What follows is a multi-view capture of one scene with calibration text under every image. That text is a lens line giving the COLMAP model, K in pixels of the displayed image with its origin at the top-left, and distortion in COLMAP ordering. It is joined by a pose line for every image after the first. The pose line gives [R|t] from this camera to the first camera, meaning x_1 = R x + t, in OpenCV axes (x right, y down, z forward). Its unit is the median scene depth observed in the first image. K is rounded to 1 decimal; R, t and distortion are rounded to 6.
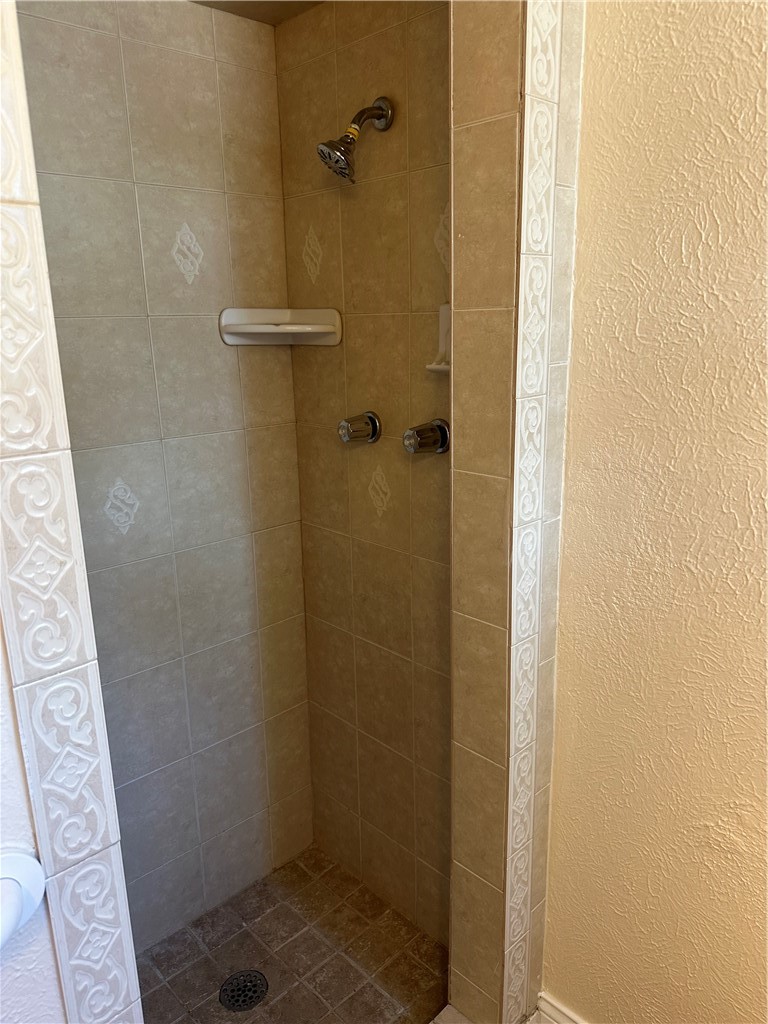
lens RADIAL K [[728.1, 0, 391.5], [0, 728.1, 507.2], [0, 0, 1]] dist [0.163524, -0.287753]
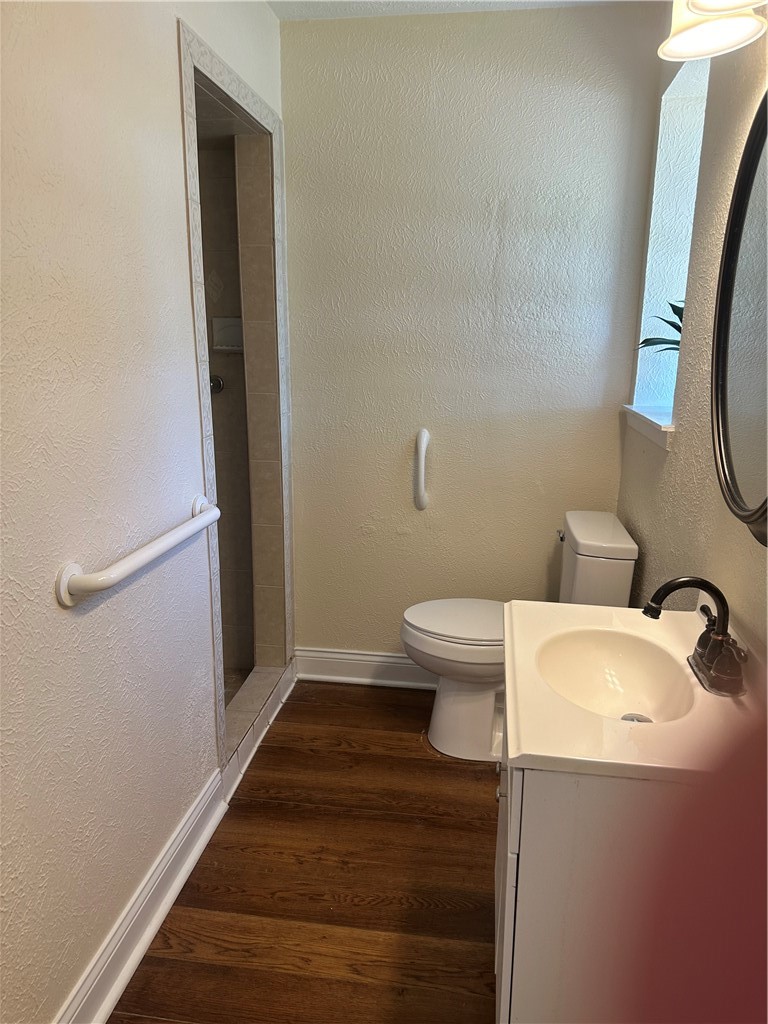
lens RADIAL K [[728.1, 0, 391.5], [0, 728.1, 507.2], [0, 0, 1]] dist [0.163524, -0.287753]
pose [[0.786353, -0.118153, 0.606373, -0.958339], [0.128752, 0.991331, 0.026196, 0.288552], [-0.604212, 0.057473, 0.794748, -1.011496]]
